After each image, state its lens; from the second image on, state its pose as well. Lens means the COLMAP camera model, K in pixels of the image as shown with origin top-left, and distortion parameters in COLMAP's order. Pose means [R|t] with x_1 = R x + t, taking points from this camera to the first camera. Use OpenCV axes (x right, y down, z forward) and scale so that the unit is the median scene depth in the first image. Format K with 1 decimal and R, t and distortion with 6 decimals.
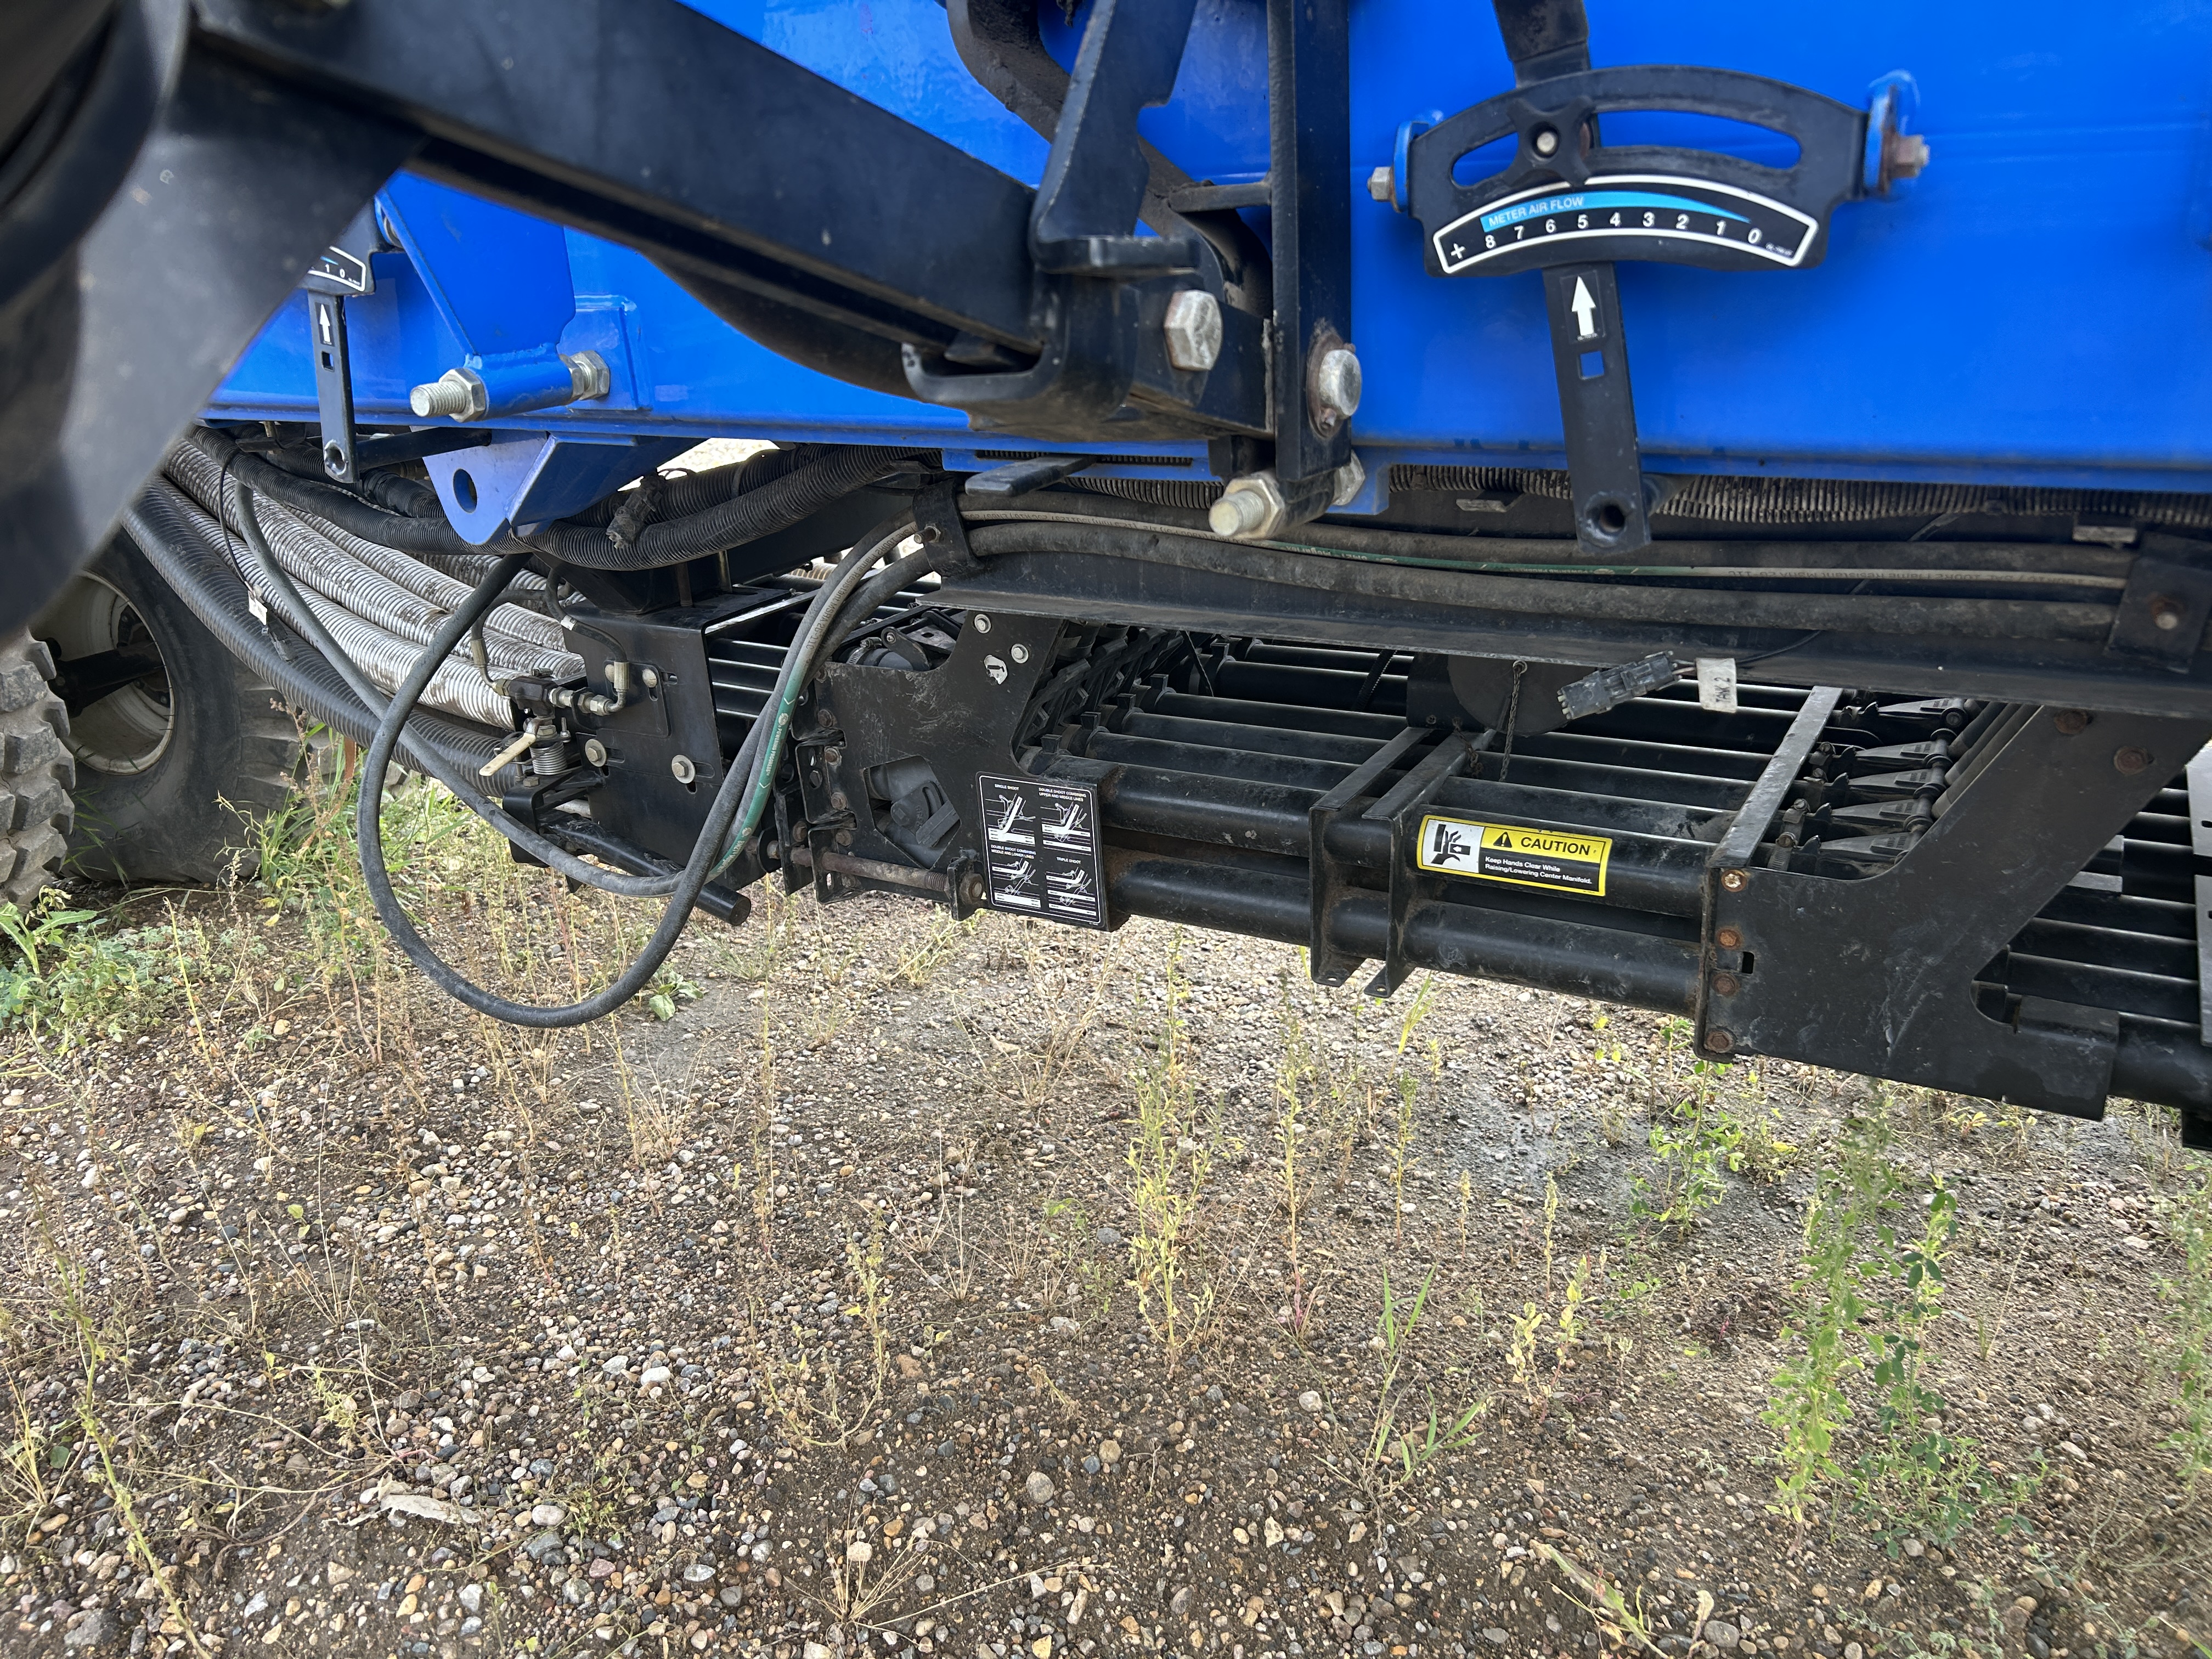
lens RADIAL K [[1673.5, 0, 1106.0], [0, 1673.5, 829.5], [0, 0, 1]] dist [0.048803, -0.056277]
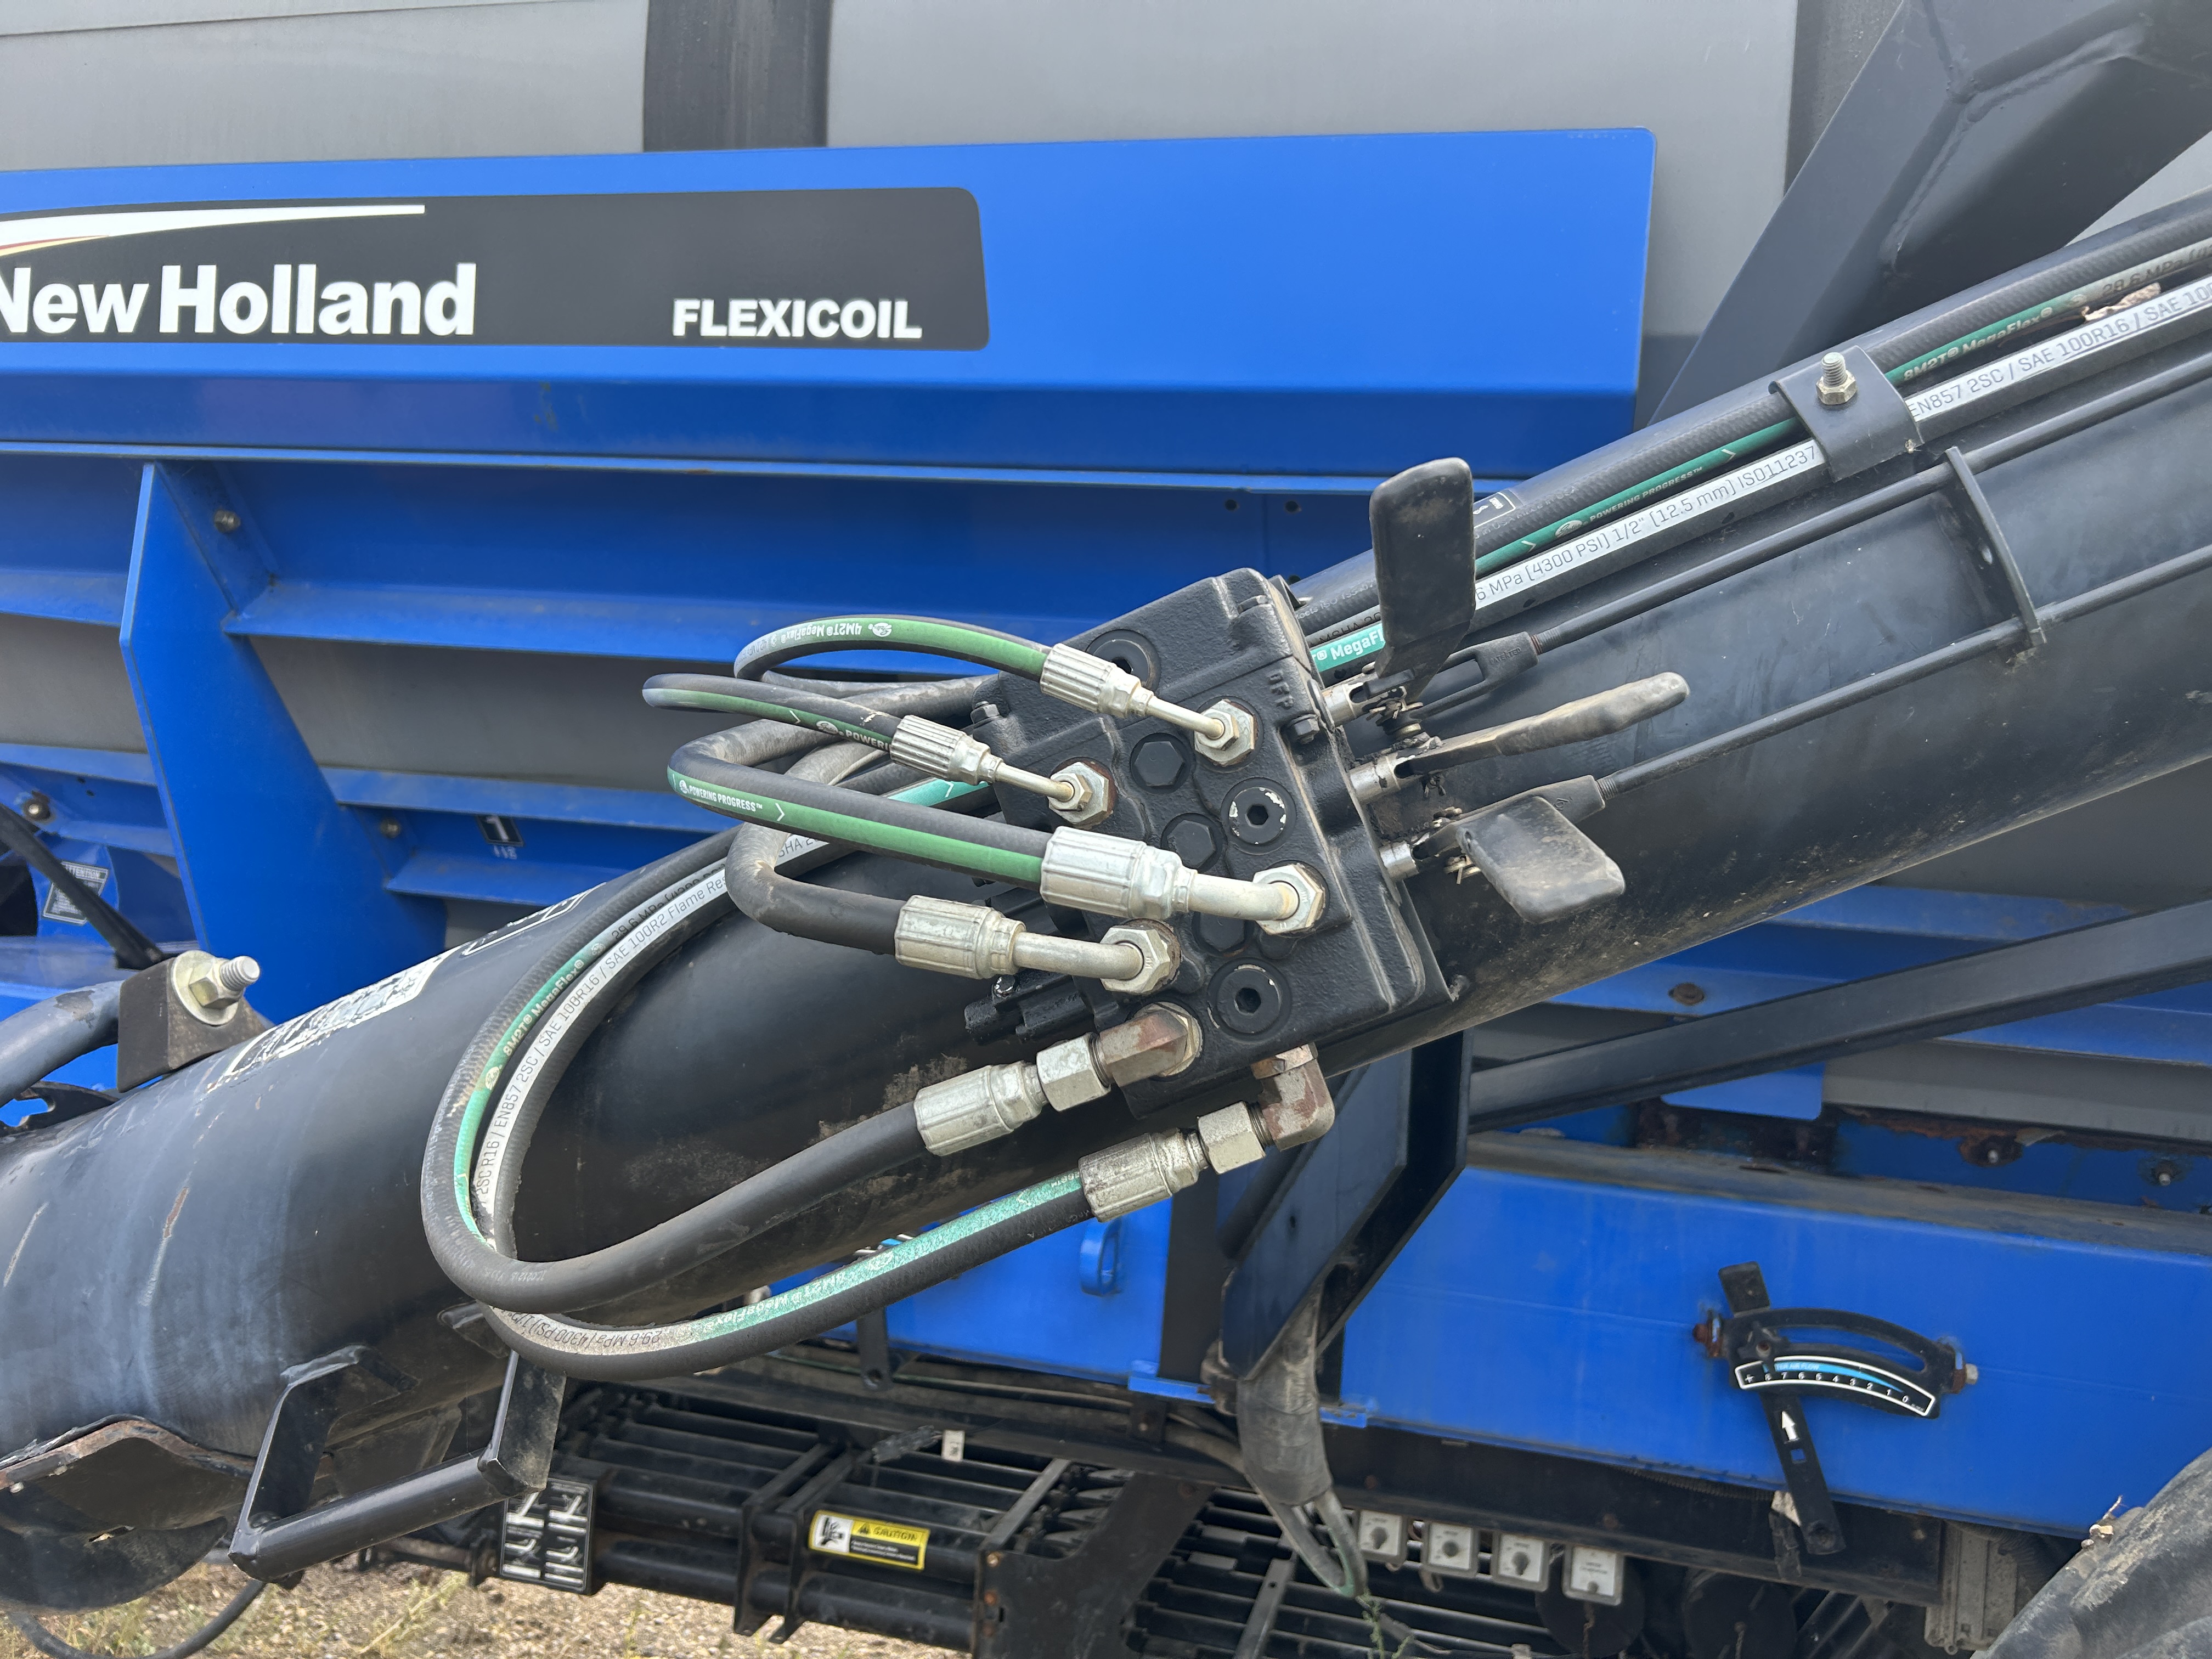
lens RADIAL K [[1697.8, 0, 1107.9], [0, 1697.8, 822.6], [0, 0, 1]] dist [0.012402, -0.001465]
pose [[0.956985, 0.125619, 0.261535, -0.038500], [-0.019791, 0.927575, -0.373112, -0.015539], [-0.289463, 0.351886, 0.890161, -0.624572]]
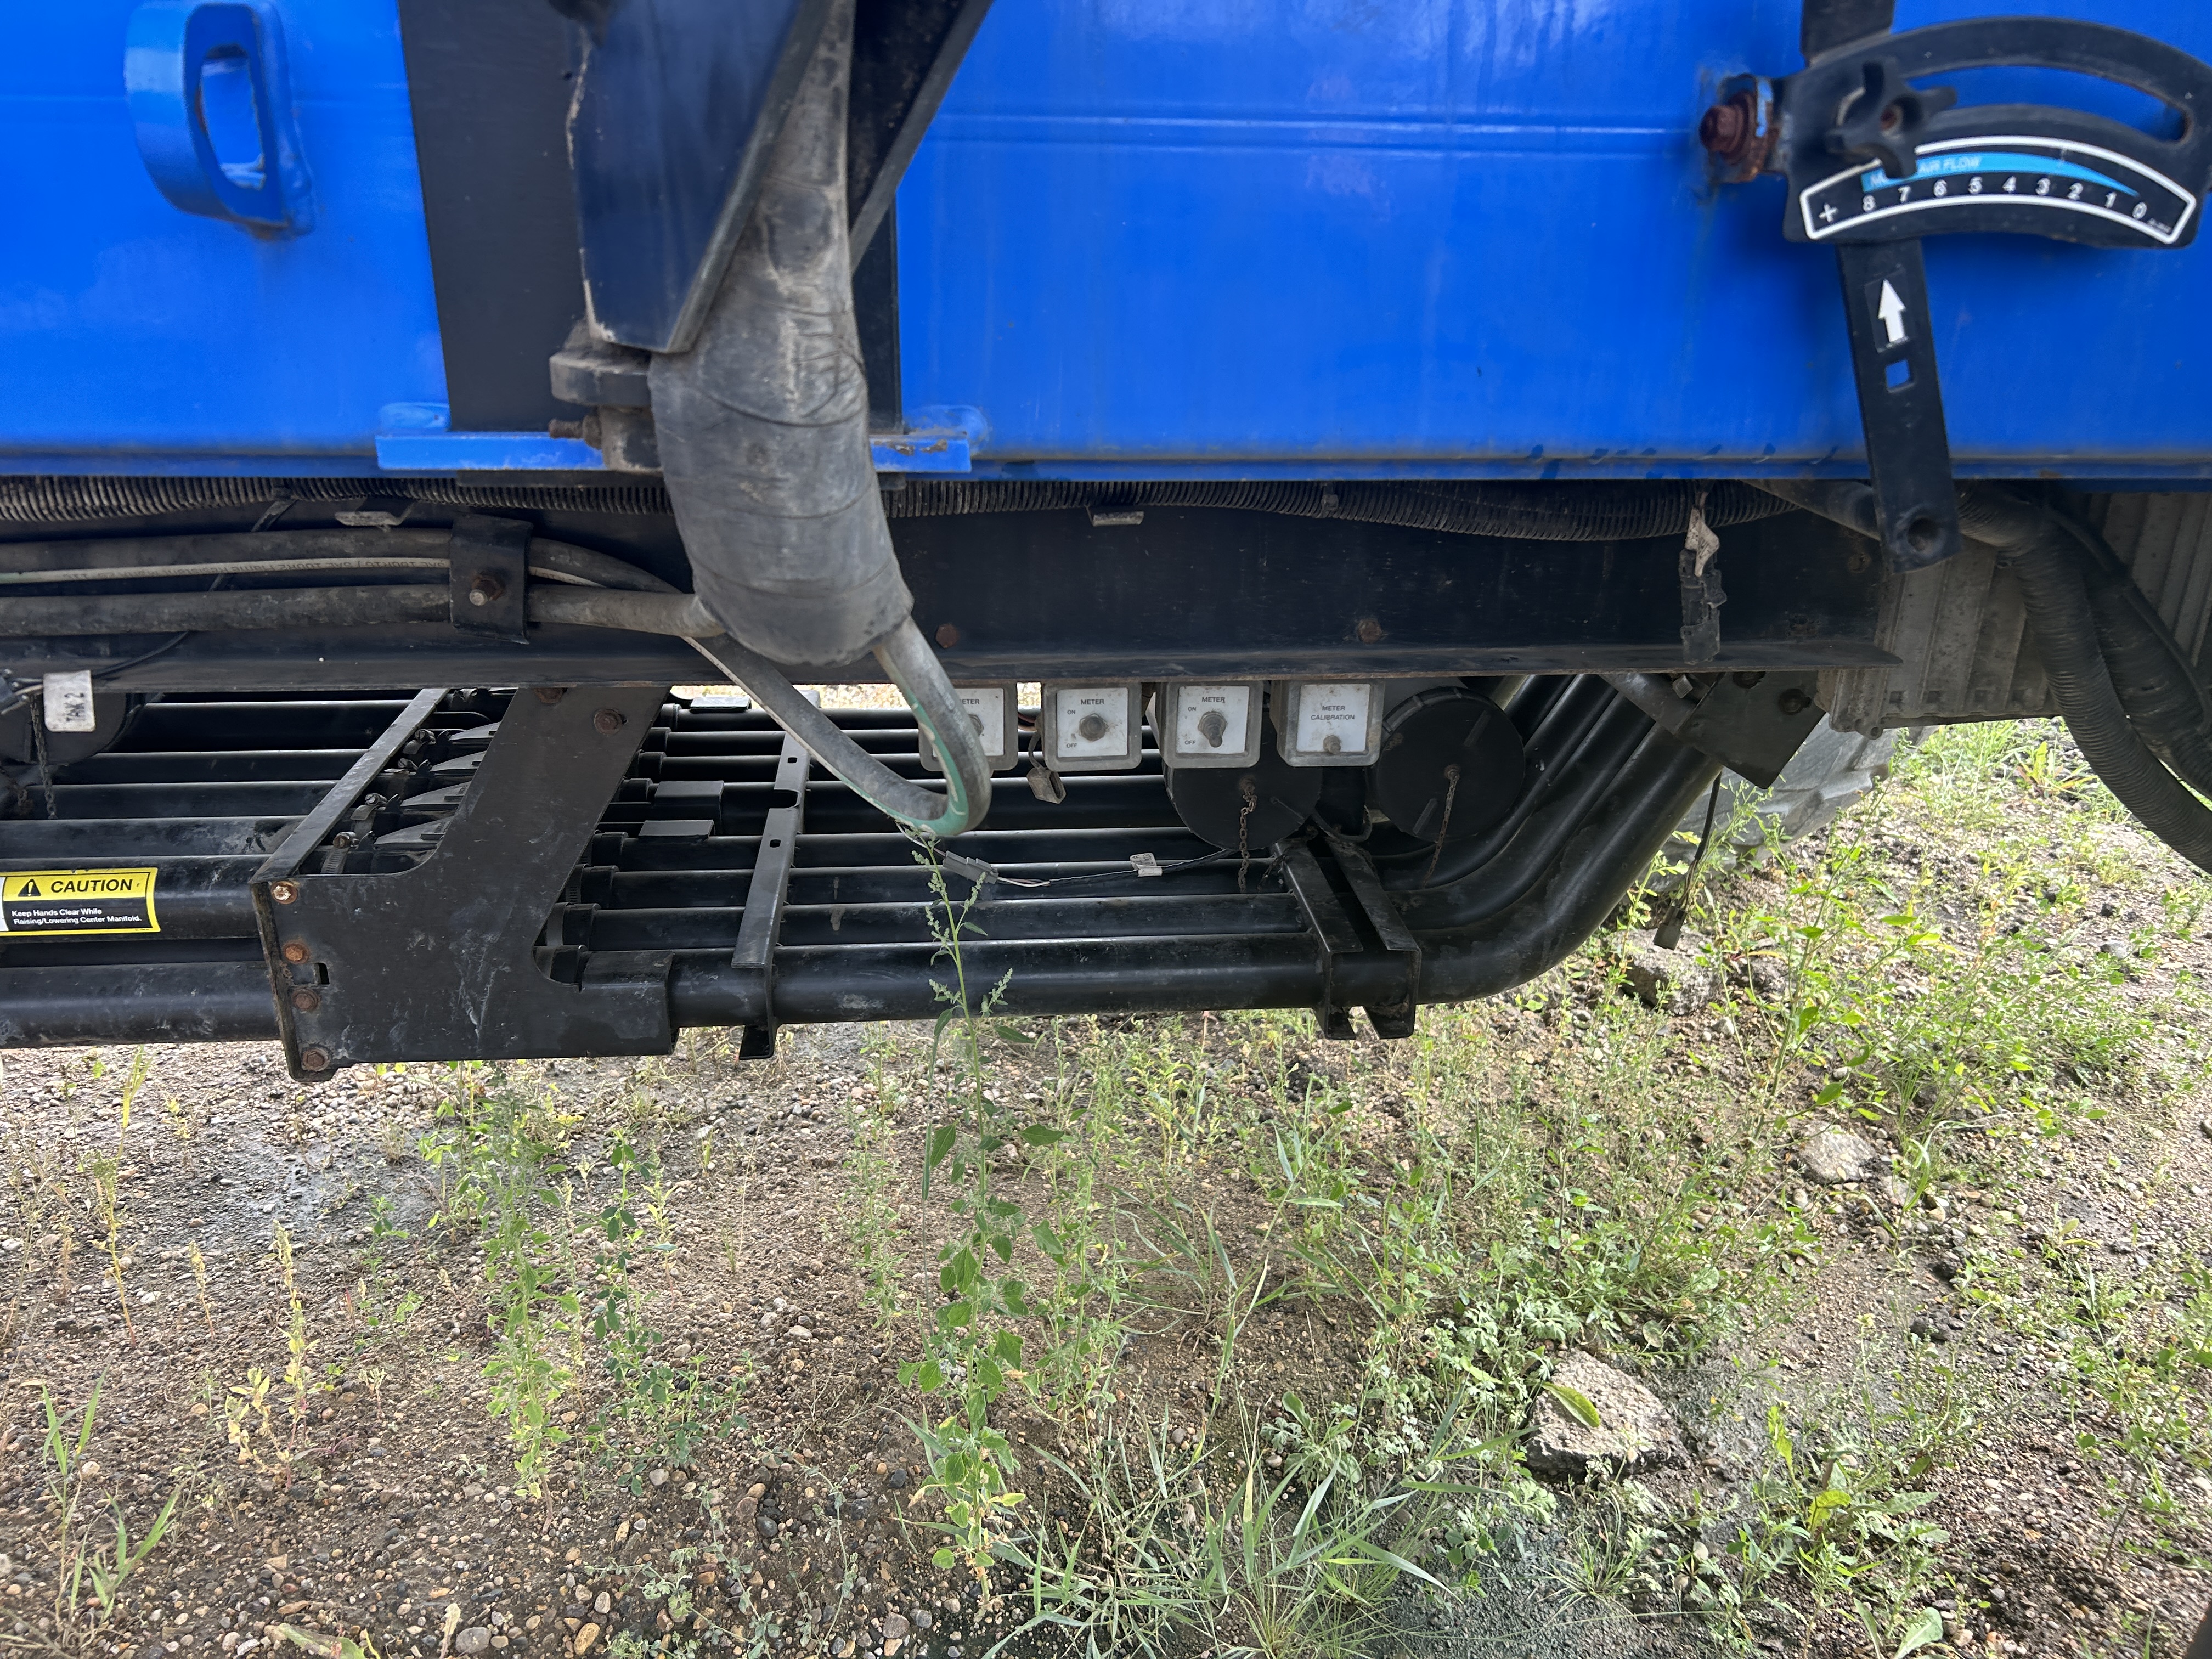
lens RADIAL K [[1673.7, 0, 1104.1], [0, 1673.7, 839.2], [0, 0, 1]] dist [0.051664, -0.041933]
pose [[0.816487, -0.163179, 0.553825, 0.184443], [0.152021, 0.986142, 0.066436, 0.006325], [-0.556991, 0.029949, 0.829978, -0.035353]]
